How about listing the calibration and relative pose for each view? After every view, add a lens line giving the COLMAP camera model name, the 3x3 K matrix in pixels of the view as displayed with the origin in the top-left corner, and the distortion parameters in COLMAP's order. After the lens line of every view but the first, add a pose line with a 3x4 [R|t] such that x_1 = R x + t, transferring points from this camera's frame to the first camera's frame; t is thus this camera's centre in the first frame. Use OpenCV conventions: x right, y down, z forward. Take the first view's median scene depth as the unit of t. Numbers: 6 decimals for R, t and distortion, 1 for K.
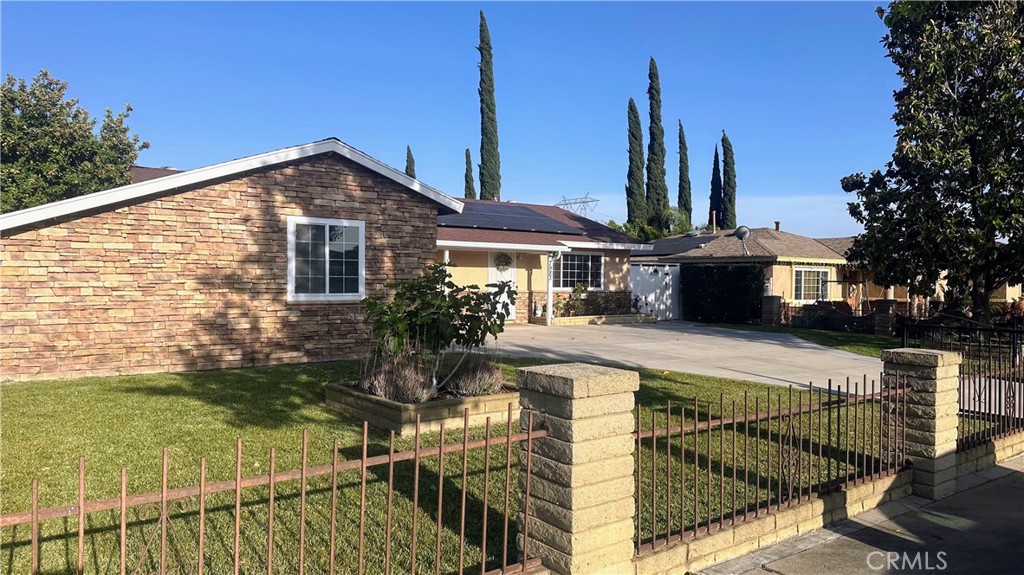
lens RADIAL K [[694.4, 0, 505.5], [0, 694.4, 288.9], [0, 0, 1]] dist [0.090203, -0.001456]
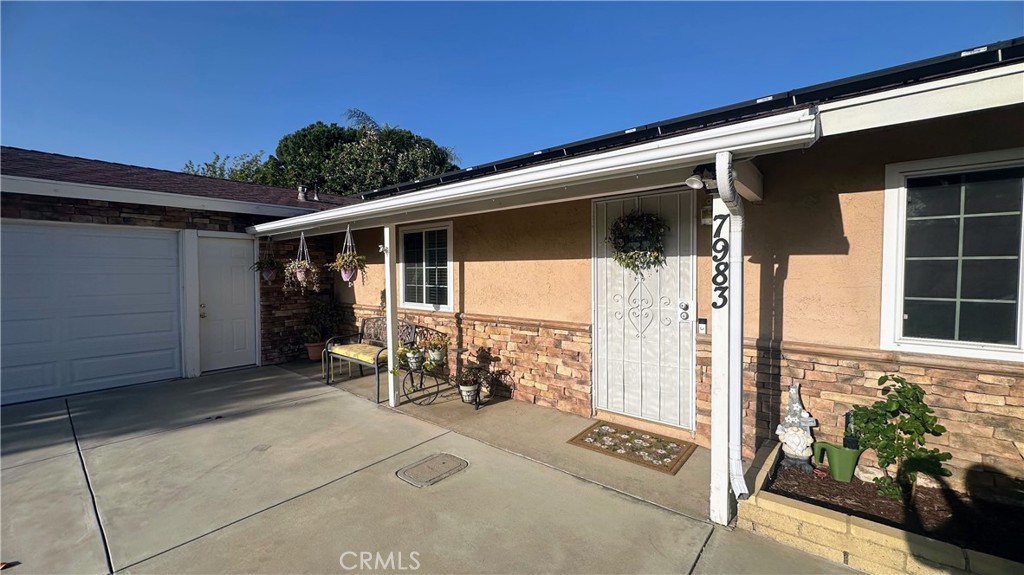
lens RADIAL K [[403.6, 0, 516.1], [0, 403.6, 280.3], [0, 0, 1]] dist [-0.002026, -0.000044]
pose [[0.226536, 0.015267, -0.973883, 0.303700], [-0.006578, 0.999878, 0.014144, -0.040003], [0.973980, 0.003202, 0.226609, 1.658892]]
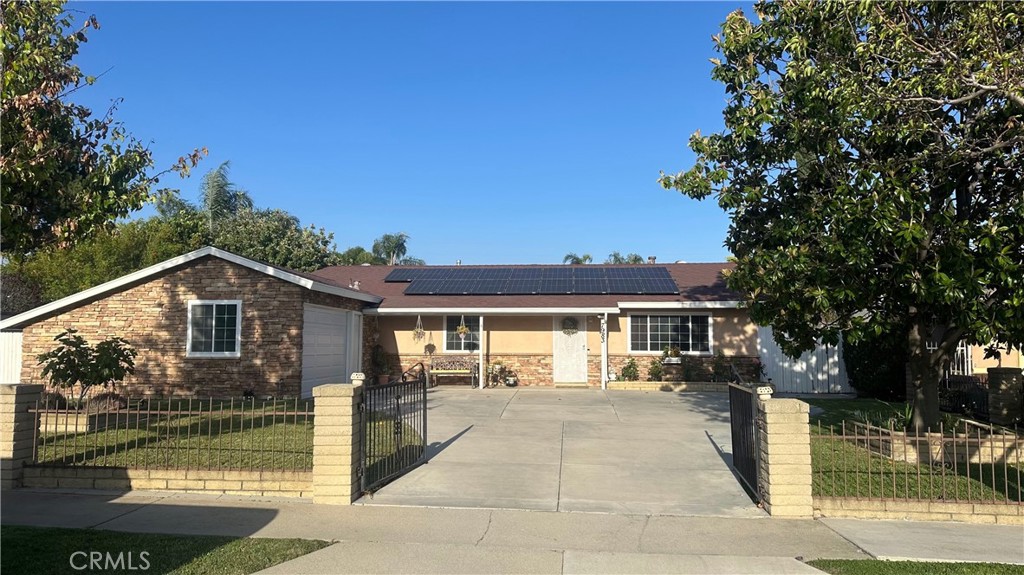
lens RADIAL K [[694.4, 0, 505.5], [0, 694.4, 288.9], [0, 0, 1]] dist [0.090203, -0.001456]
pose [[0.739895, -0.055267, -0.670448, 1.138744], [-0.008497, 0.995772, -0.091462, 0.005124], [0.672668, 0.073369, 0.736298, 0.318978]]
